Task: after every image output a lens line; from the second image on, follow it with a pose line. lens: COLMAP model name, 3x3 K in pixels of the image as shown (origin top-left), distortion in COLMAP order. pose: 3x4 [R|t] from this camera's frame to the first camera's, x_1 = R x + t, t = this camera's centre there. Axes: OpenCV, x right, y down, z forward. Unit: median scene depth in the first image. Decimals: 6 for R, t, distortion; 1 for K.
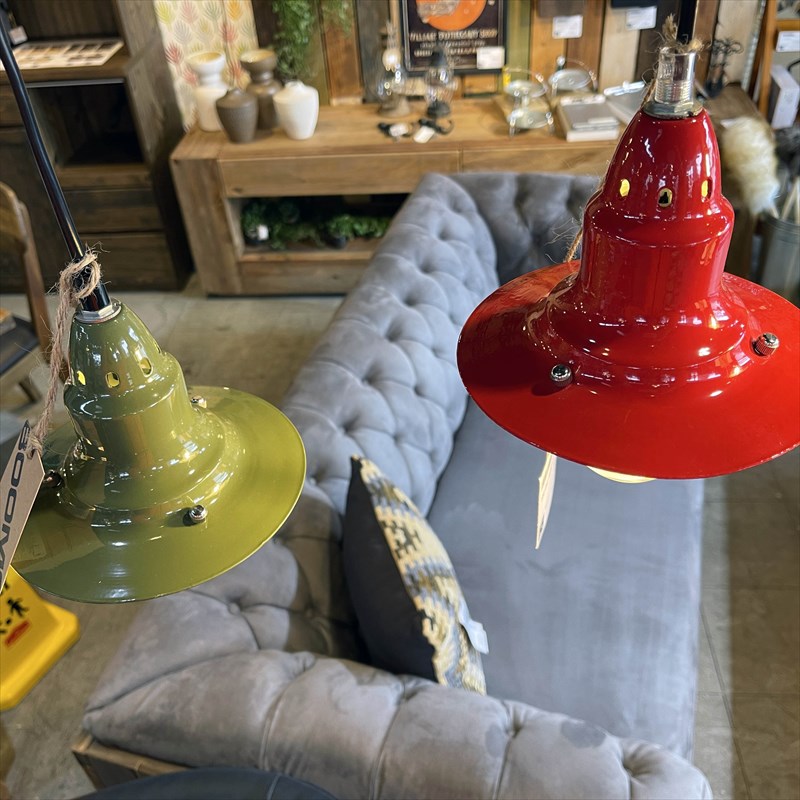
lens RADIAL K [[838.3, 0, 389.1], [0, 838.3, 419.3], [0, 0, 1]] dist [0.076101, -0.113849]
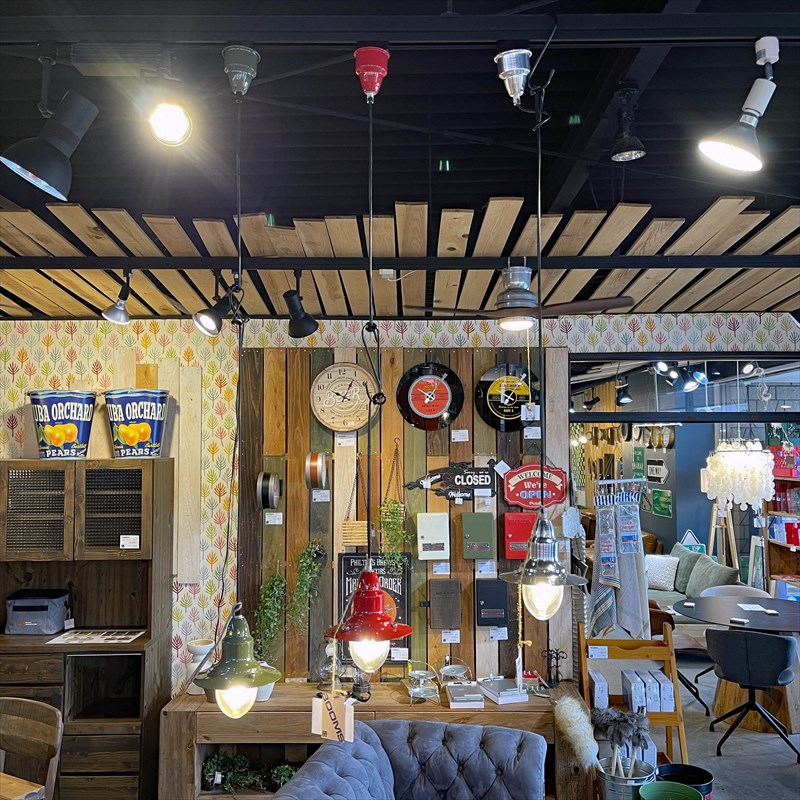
lens RADIAL K [[810.8, 0, 399.4], [0, 810.8, 415.8], [0, 0, 1]] dist [0.089637, -0.170021]
pose [[0.996479, 0.066173, 0.051480, 0.021462], [-0.014926, 0.744242, -0.667743, 0.204966], [-0.082500, 0.664624, 0.742610, -0.310381]]
